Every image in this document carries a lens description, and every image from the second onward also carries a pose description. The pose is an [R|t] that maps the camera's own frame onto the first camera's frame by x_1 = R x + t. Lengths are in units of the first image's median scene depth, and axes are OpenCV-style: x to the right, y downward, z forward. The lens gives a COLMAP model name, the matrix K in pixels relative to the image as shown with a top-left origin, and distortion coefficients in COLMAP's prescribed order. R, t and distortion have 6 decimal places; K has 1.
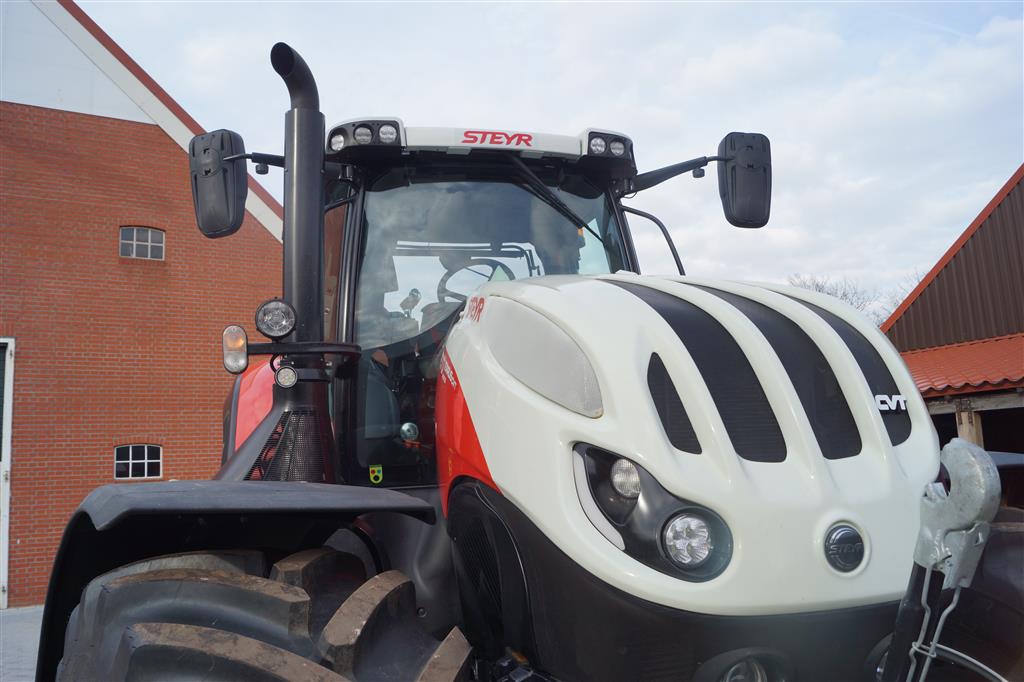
lens RADIAL K [[797.5, 0, 512.0], [0, 797.5, 341.0], [0, 0, 1]] dist [-0.077446, 0.001715]
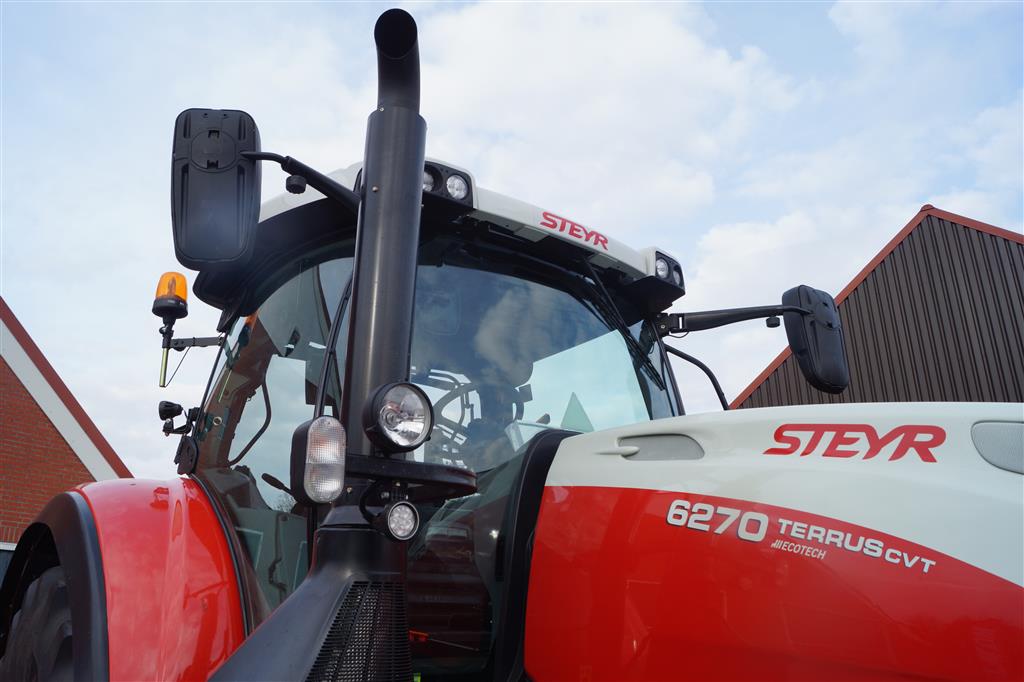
lens RADIAL K [[797.5, 0, 512.0], [0, 797.5, 341.0], [0, 0, 1]] dist [-0.077446, 0.001715]
pose [[0.905207, 0.180963, 0.384515, -0.354919], [-0.097779, 0.969218, -0.225953, 0.032151], [-0.413569, 0.166937, 0.895038, 0.343852]]
